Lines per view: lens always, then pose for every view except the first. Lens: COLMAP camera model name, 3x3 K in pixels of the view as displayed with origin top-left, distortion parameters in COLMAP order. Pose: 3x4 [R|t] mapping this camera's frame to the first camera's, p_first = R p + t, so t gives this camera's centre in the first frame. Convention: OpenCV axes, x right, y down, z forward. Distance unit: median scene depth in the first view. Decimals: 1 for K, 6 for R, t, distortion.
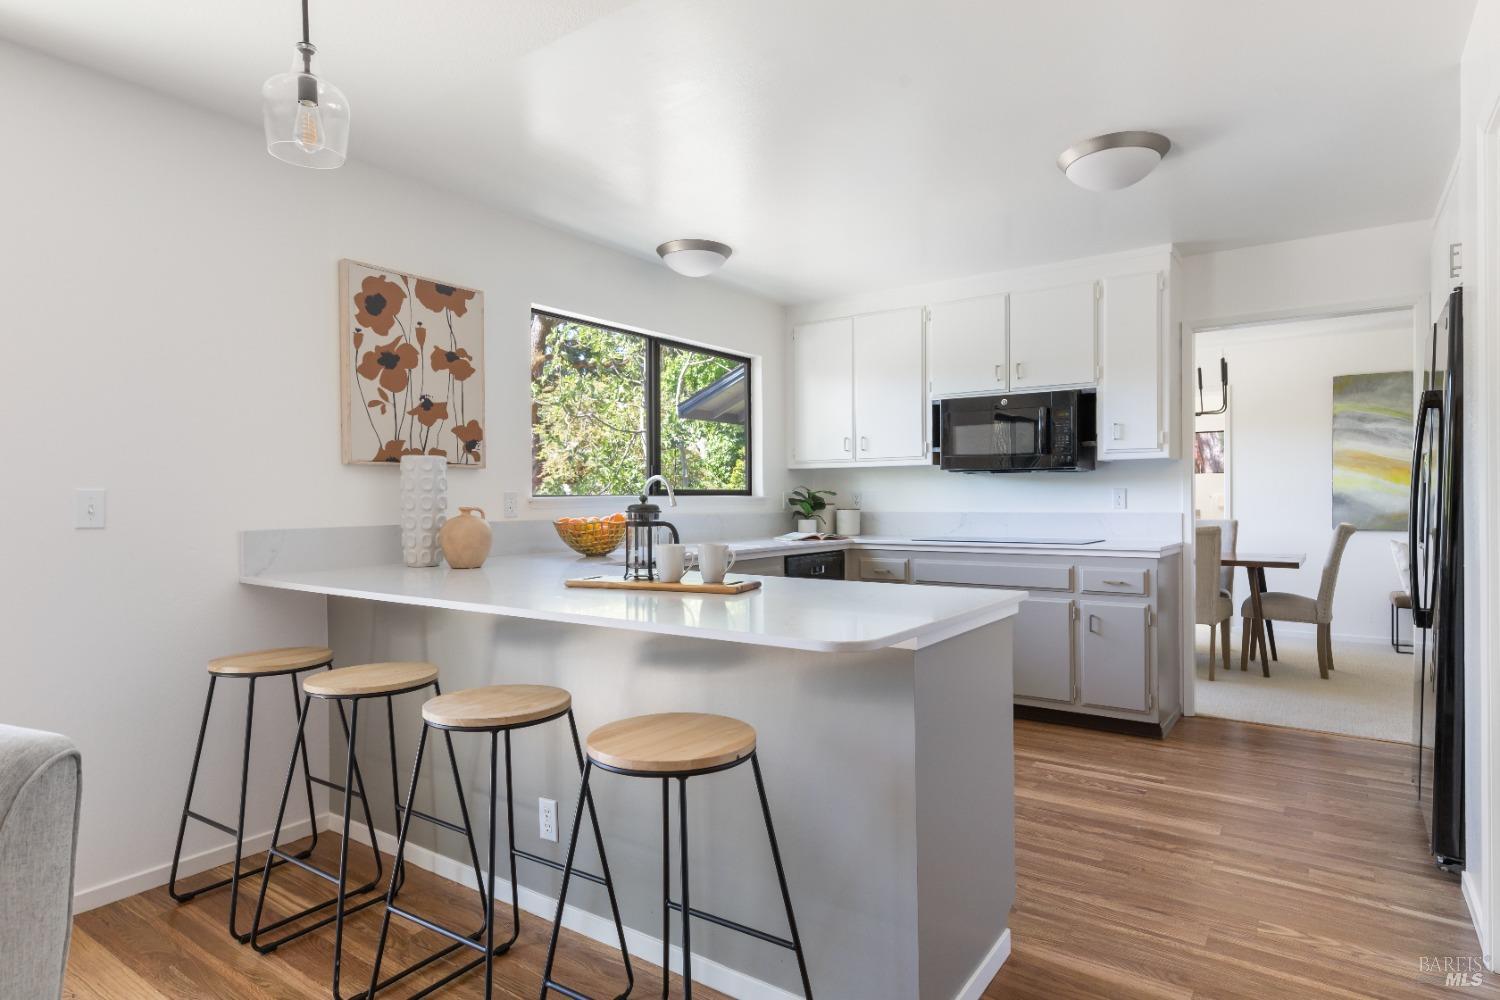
lens RADIAL K [[817.1, 0, 754.4], [0, 817.1, 498.8], [0, 0, 1]] dist [0.001003, -0.000241]
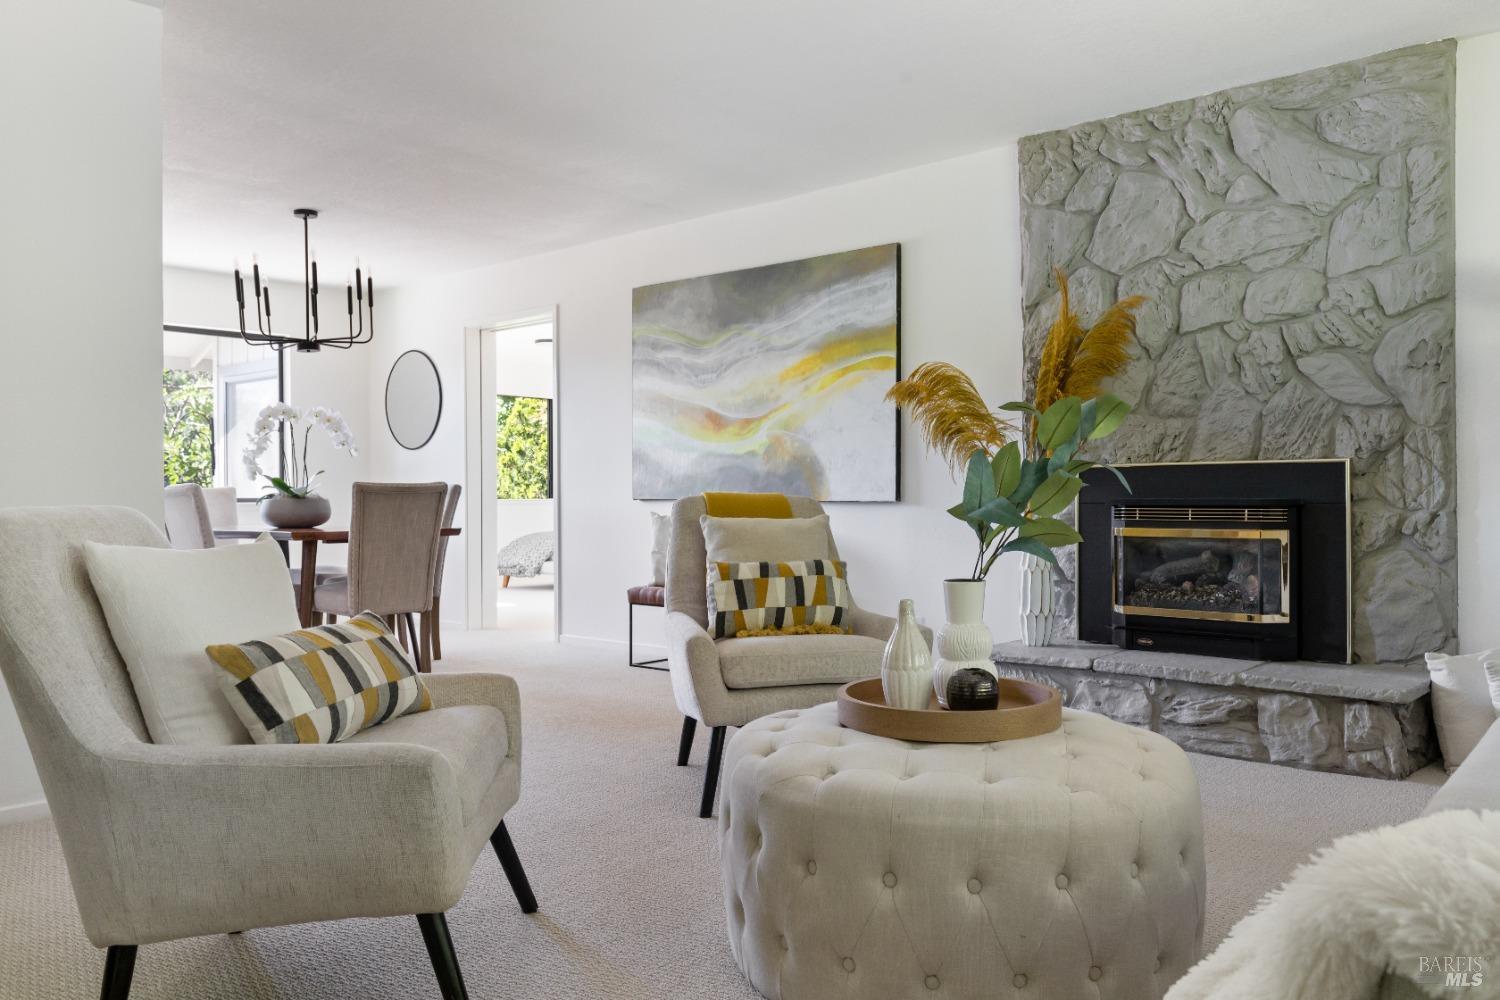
lens RADIAL K [[1142.9, 0, 737.0], [0, 1142.9, 496.2], [0, 0, 1]] dist [0.004382, -0.003360]
pose [[0.992602, 0.001972, -0.121399, 1.860522], [-0.002069, 0.999998, -0.000674, 0.071545], [0.121397, 0.000920, 0.992604, 0.006451]]
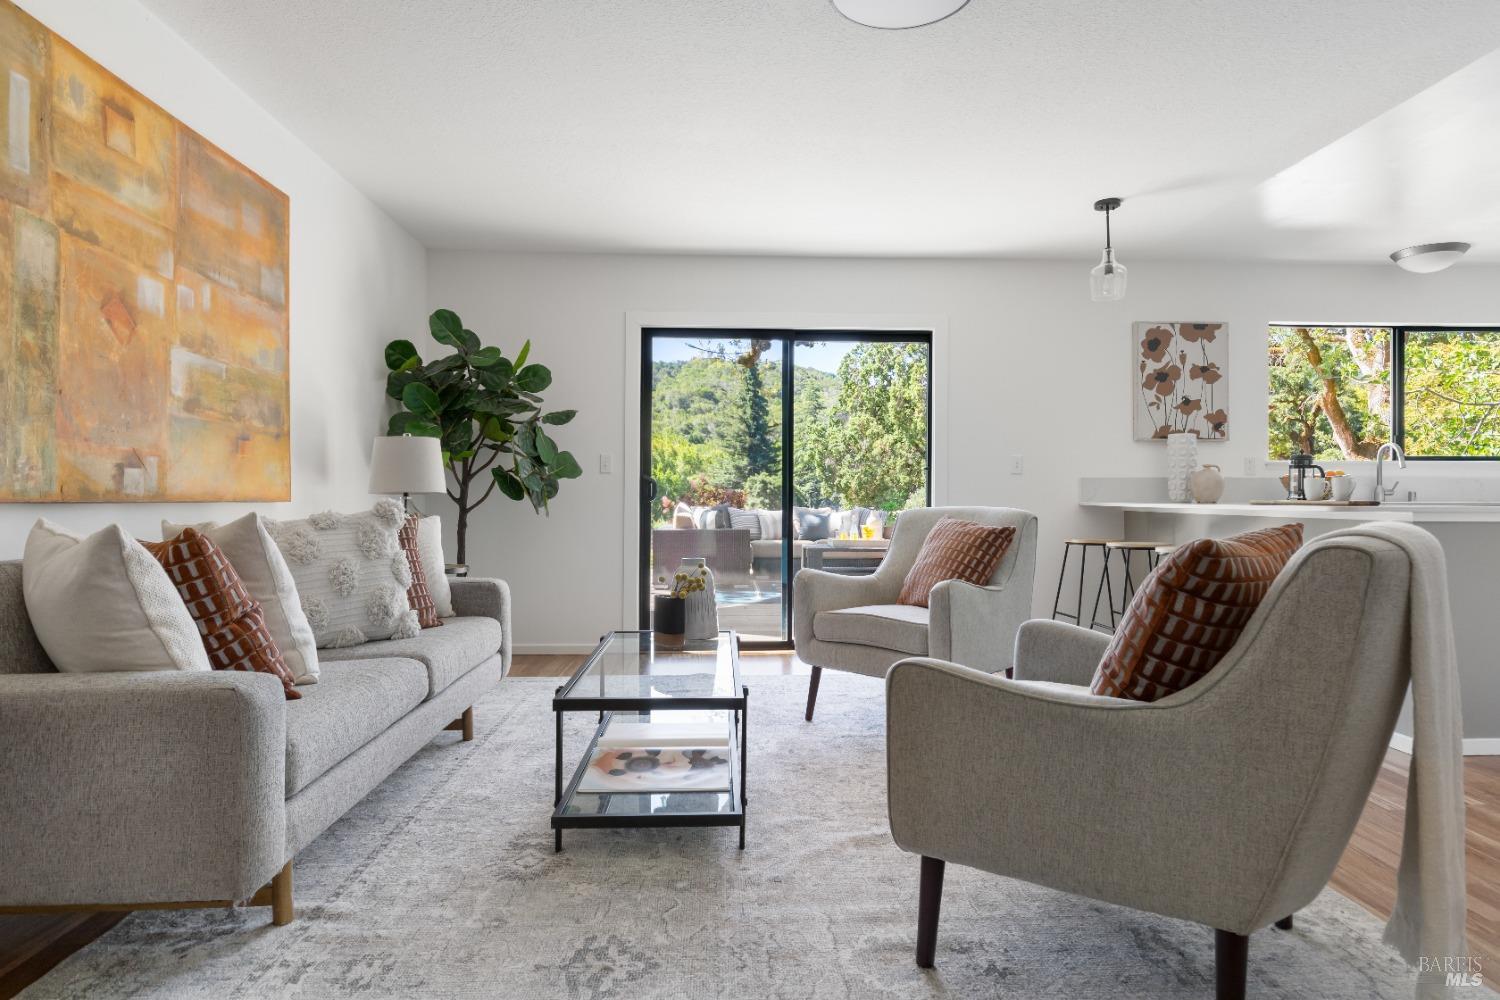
lens RADIAL K [[880.5, 0, 750.0], [0, 880.5, 500.0], [0, 0, 1]] dist [-0.000669, -0.000134]
pose [[0.609571, 0.009709, -0.792672, 0.421044], [-0.006694, 0.999952, 0.007100, 0.065897], [0.792703, 0.000978, 0.609607, -0.683392]]
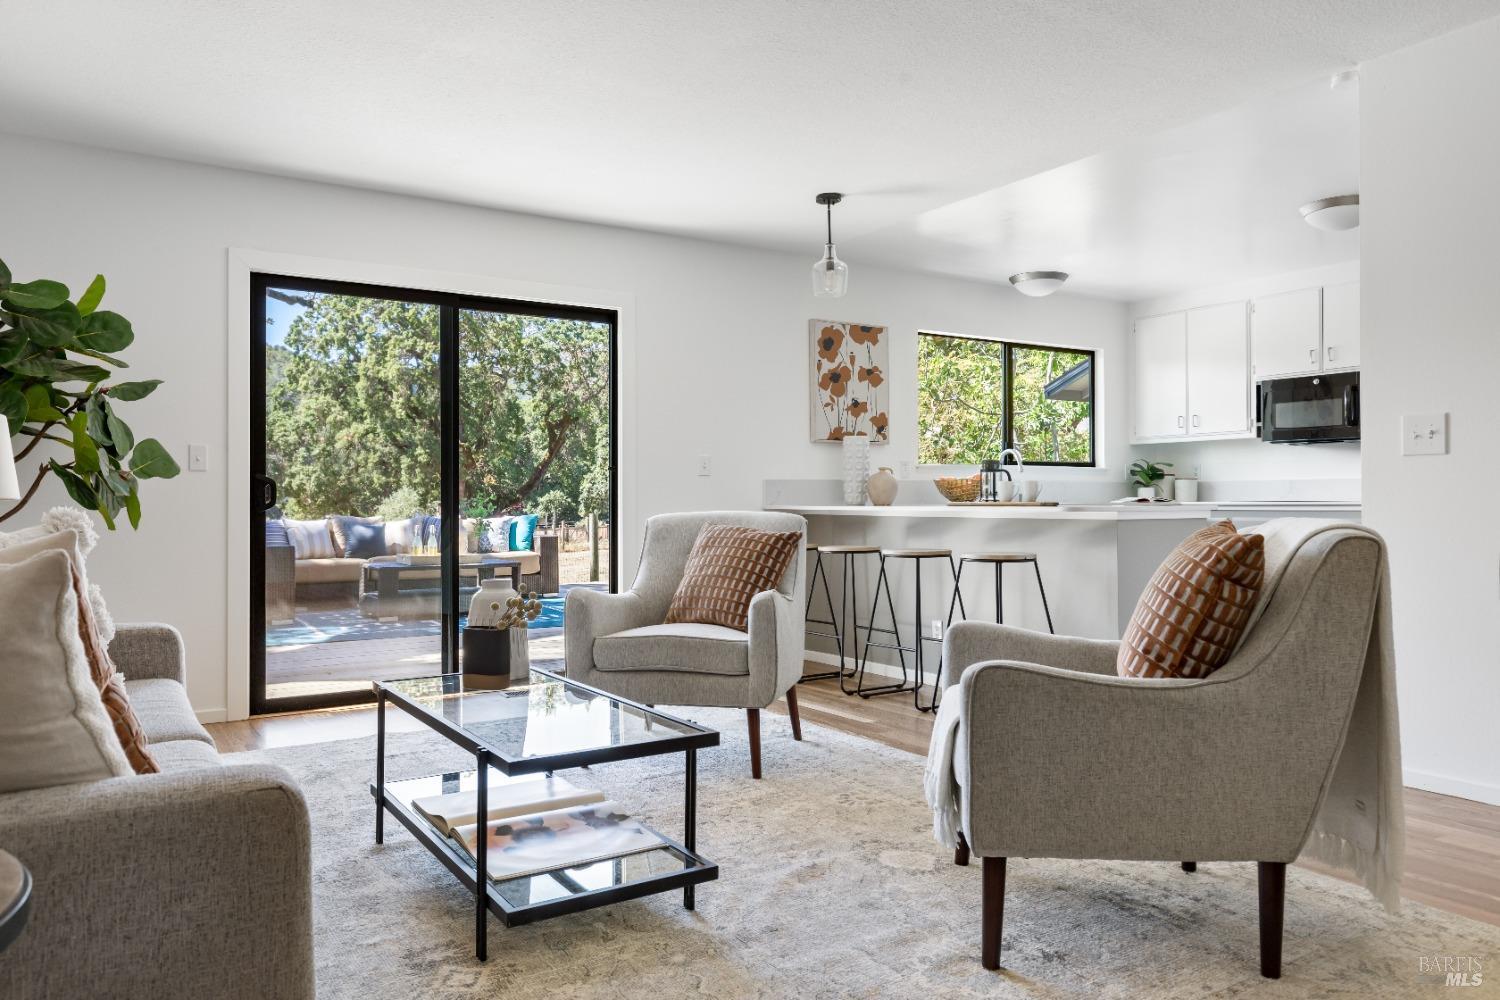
lens RADIAL K [[1054.2, 0, 755.3], [0, 1054.2, 501.8], [0, 0, 1]] dist [0.001280, -0.002177]
pose [[0.927571, 0.002000, -0.373641, 0.171990], [-0.001407, 0.999997, 0.001859, 0.067174], [0.373644, -0.001199, 0.927571, -0.918950]]
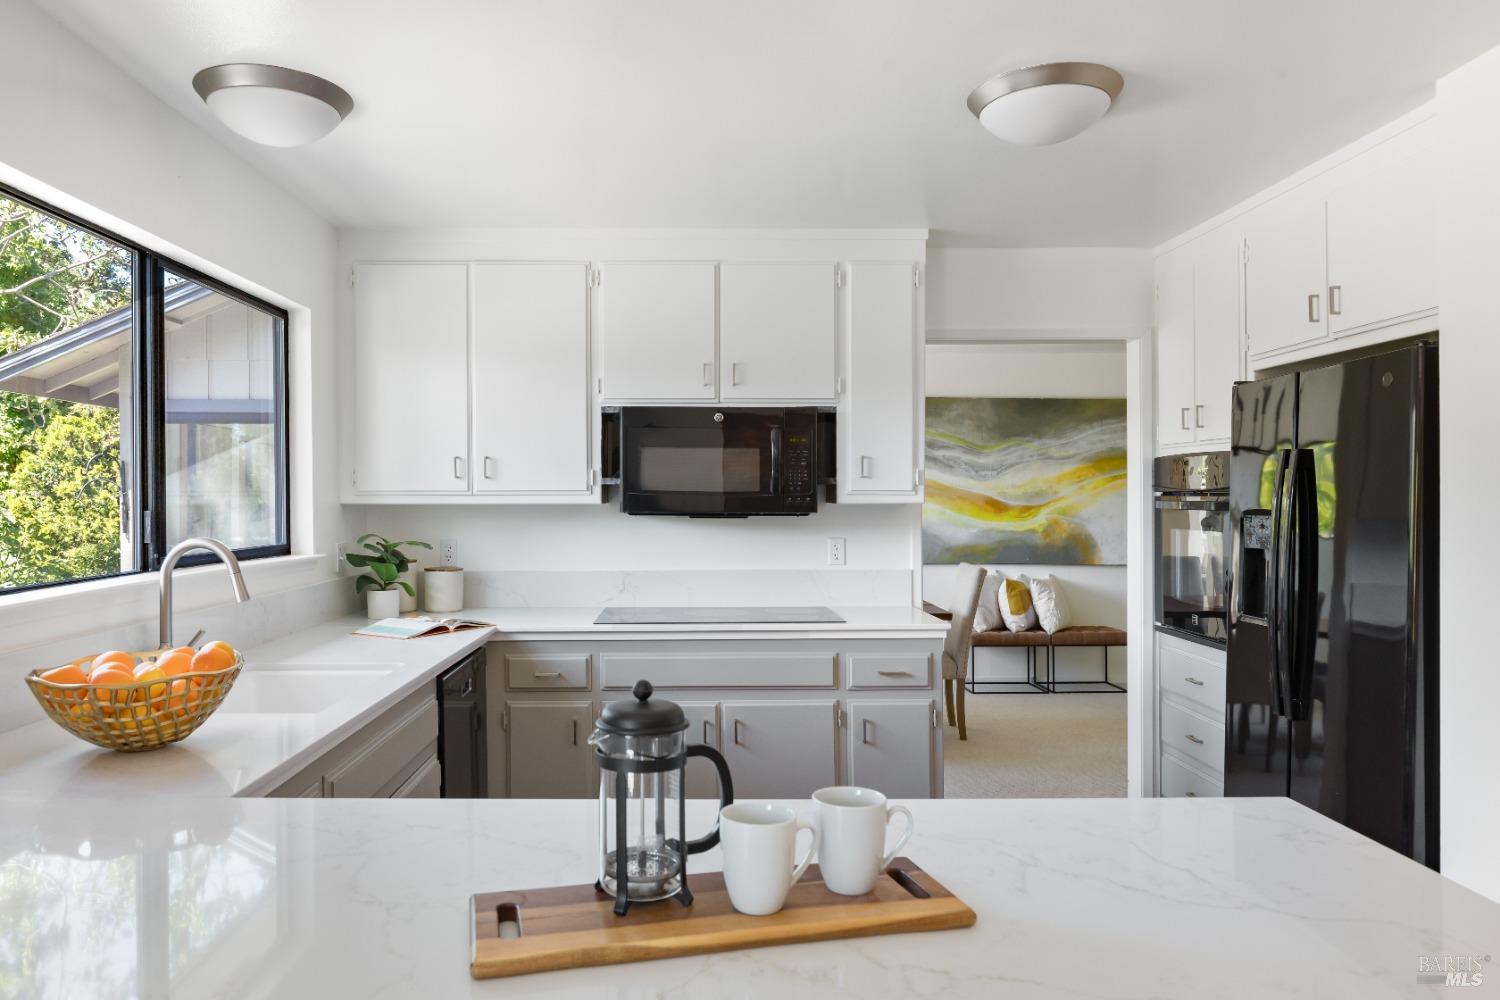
lens RADIAL K [[1005.8, 0, 707.8], [0, 1005.8, 500.8], [0, 0, 1]] dist [-0.008084, -0.004023]
pose [[0.814339, 0.002520, 0.580383, -0.266349], [-0.001523, 0.999996, -0.002204, -0.061210], [-0.580387, 0.000911, 0.814340, 0.416085]]
